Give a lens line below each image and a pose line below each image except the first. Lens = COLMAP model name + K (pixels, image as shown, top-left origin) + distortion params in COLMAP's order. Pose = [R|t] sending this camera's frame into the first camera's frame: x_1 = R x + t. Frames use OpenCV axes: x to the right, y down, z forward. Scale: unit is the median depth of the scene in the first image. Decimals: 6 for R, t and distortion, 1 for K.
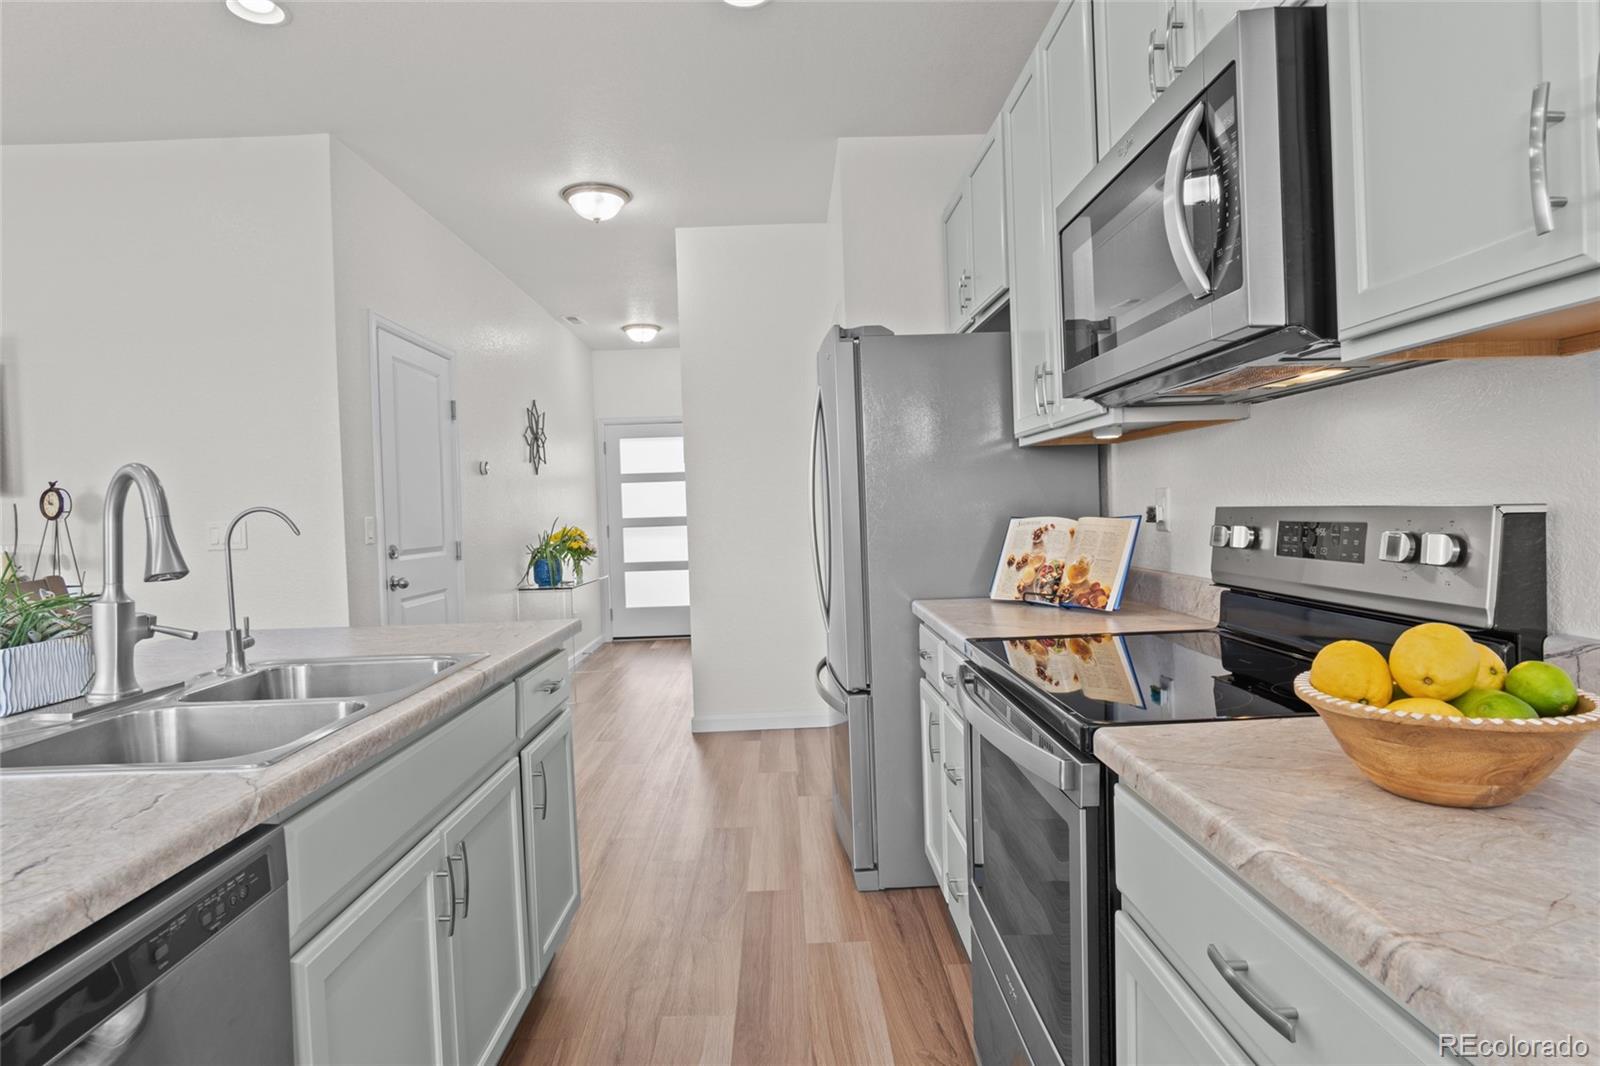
lens RADIAL K [[858.6, 0, 790.9], [0, 858.6, 525.0], [0, 0, 1]] dist [-0.032079, 0.007595]
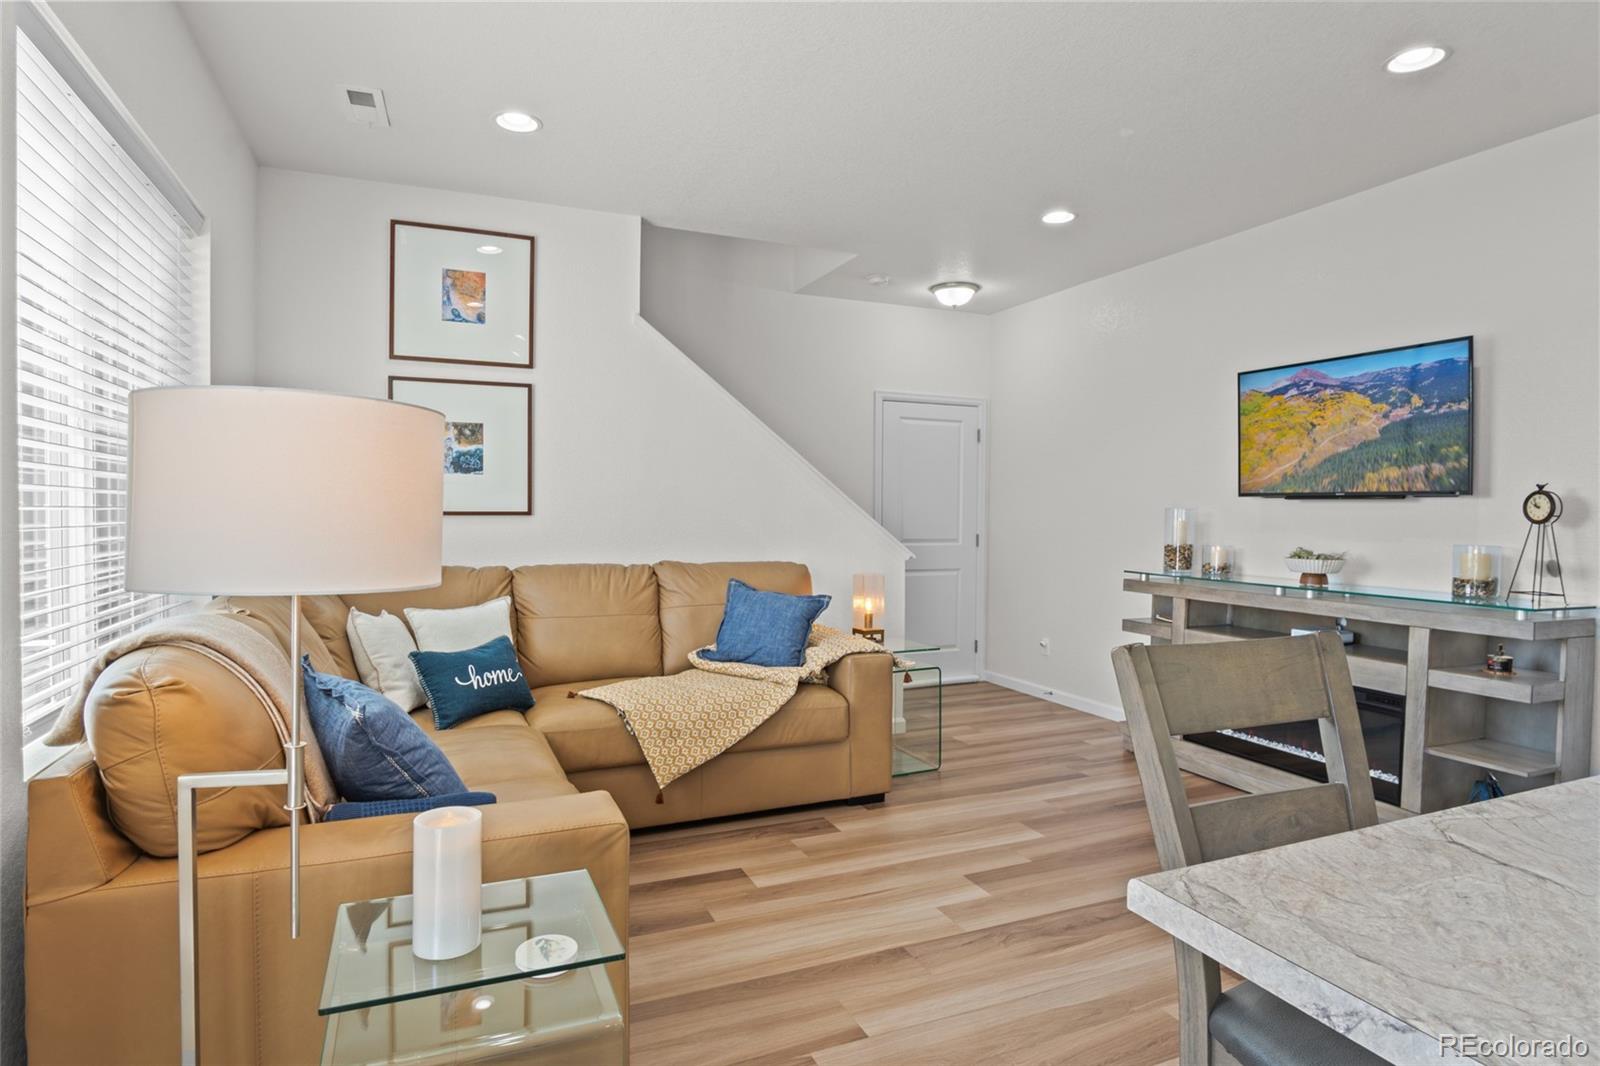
lens RADIAL K [[858.6, 0, 802.5], [0, 858.6, 529.5], [0, 0, 1]] dist [-0.032079, 0.007595]
pose [[0.383802, 0.060148, -0.921454, -0.264832], [-0.038727, 0.998047, 0.049017, -0.011898], [0.922603, 0.016872, 0.385382, -0.127560]]
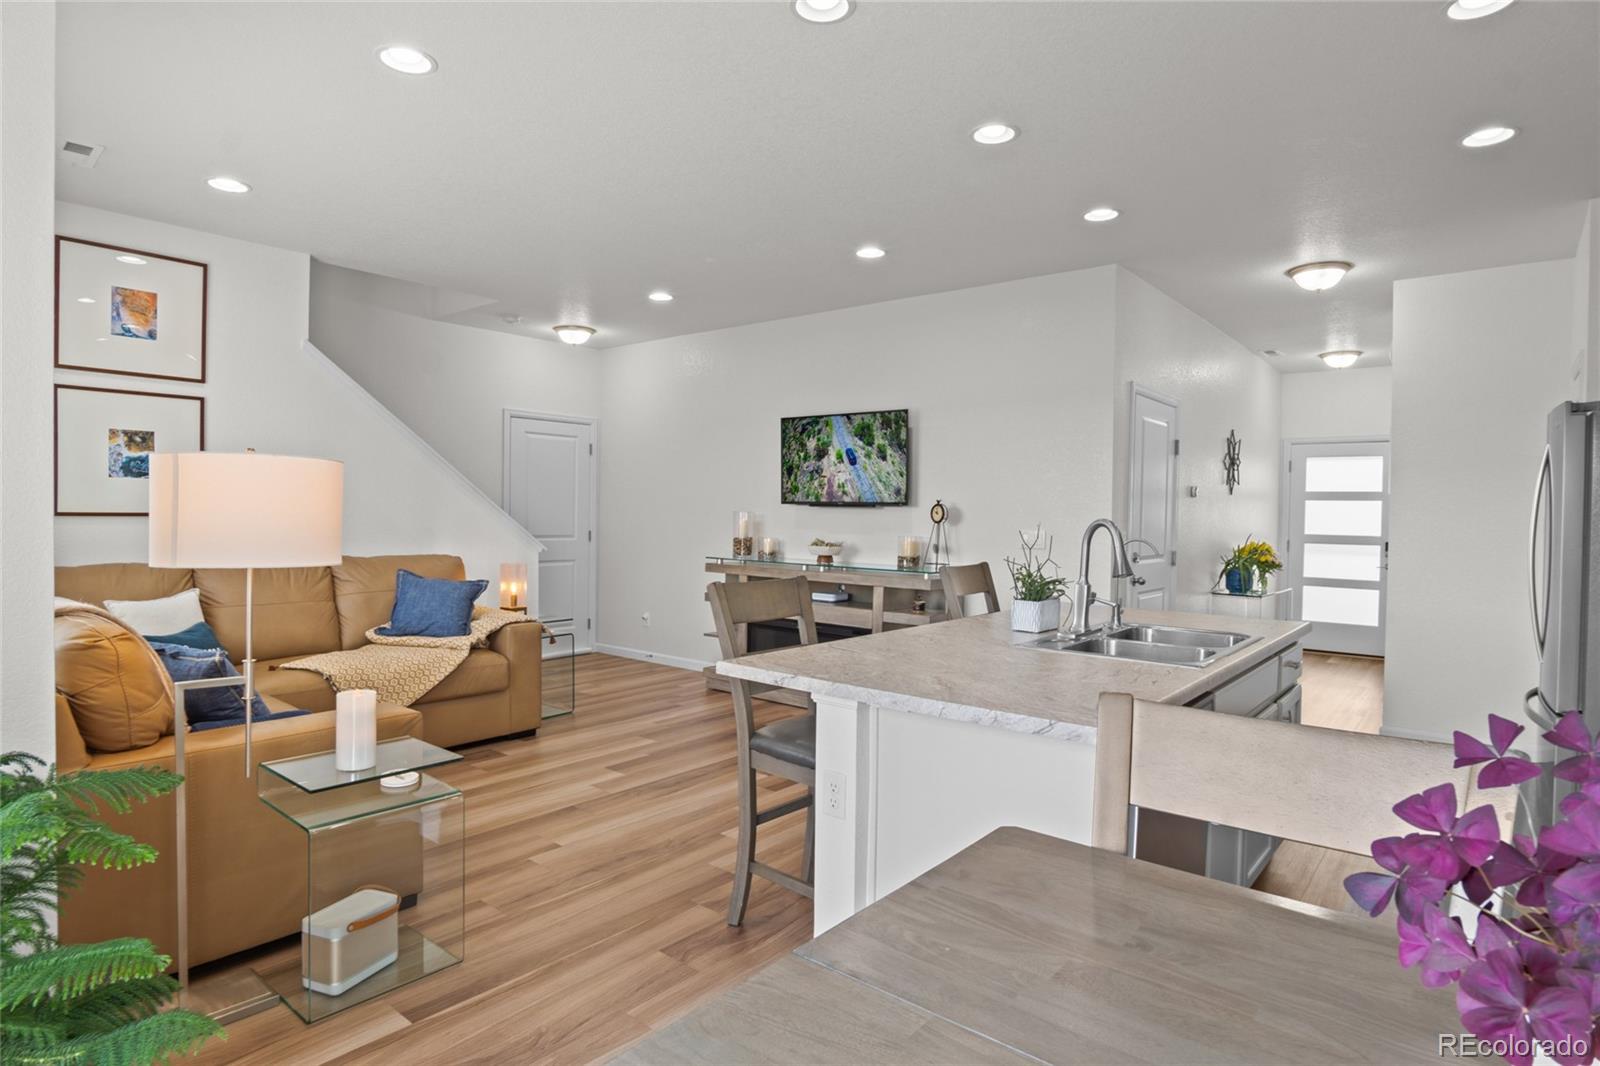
lens RADIAL K [[858.6, 0, 797.3], [0, 858.6, 525.7], [0, 0, 1]] dist [-0.032079, 0.007595]
pose [[0.760747, 0.058884, -0.646372, 0.002459], [-0.053971, 0.998166, 0.027411, -0.027365], [0.646801, 0.014032, 0.762530, -0.392600]]
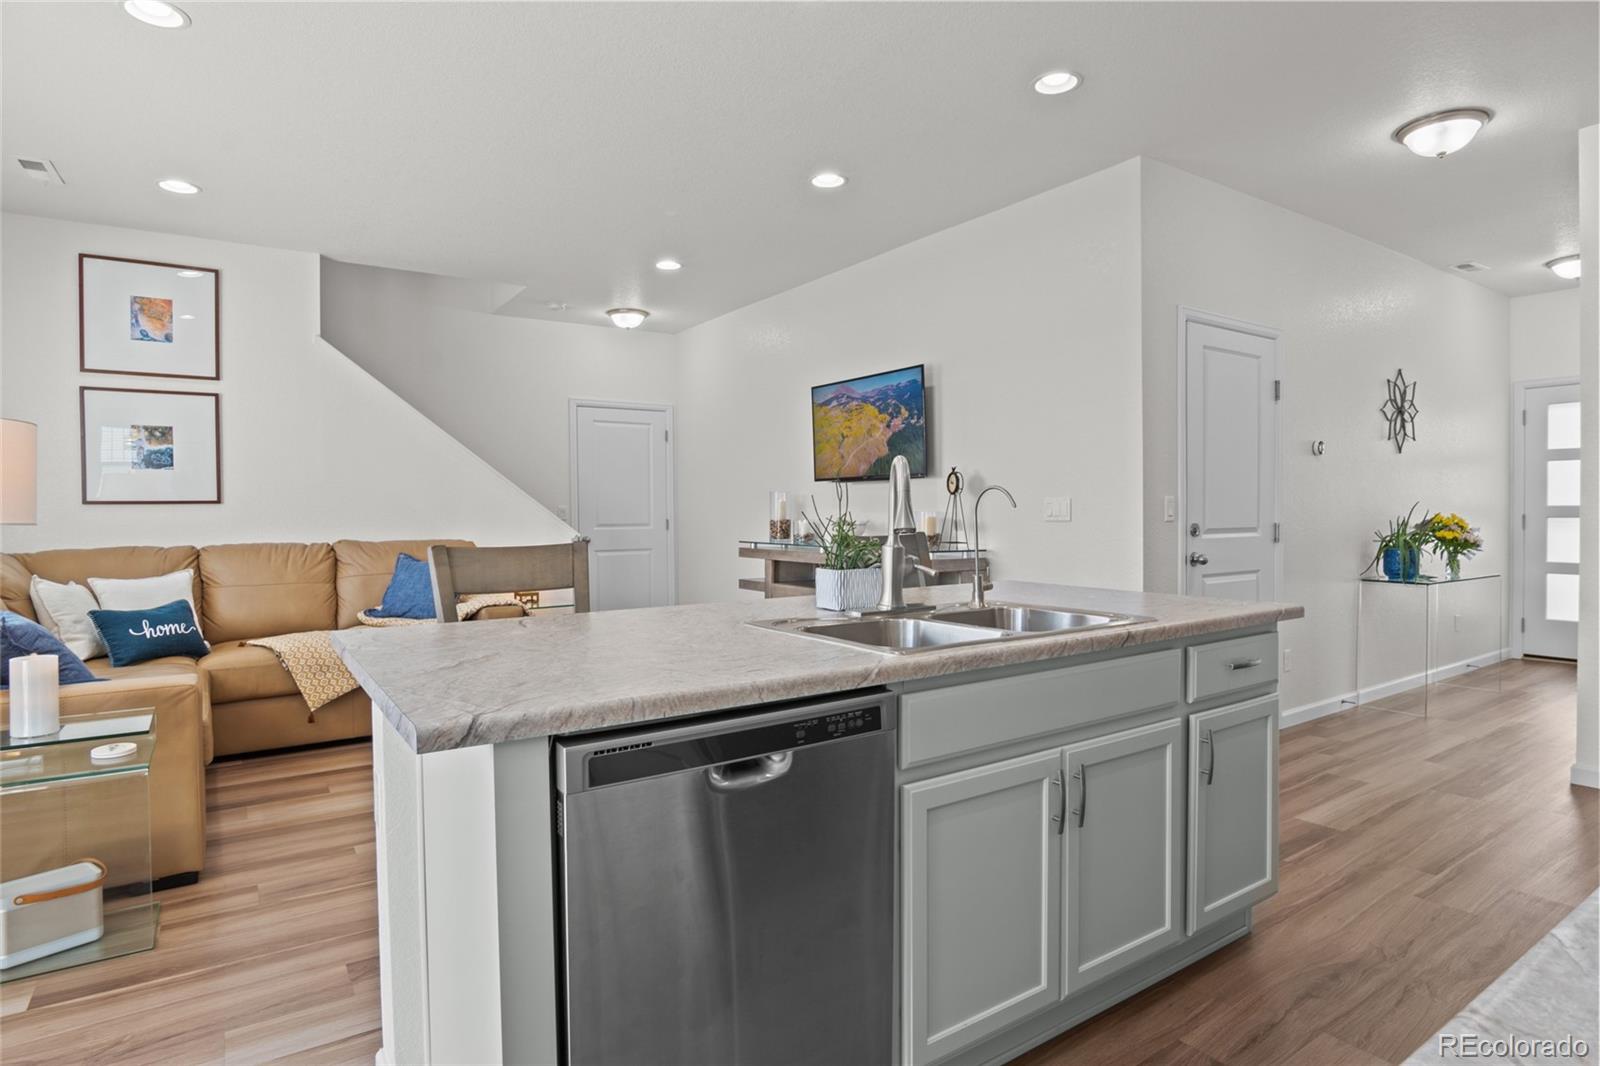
lens RADIAL K [[858.6, 0, 802.3], [0, 858.6, 529.2], [0, 0, 1]] dist [-0.032079, 0.007595]
pose [[0.550897, 0.048561, -0.833159, 0.152700], [-0.026134, 0.998820, 0.040936, -0.000155], [0.834164, -0.000778, 0.551516, 0.000165]]
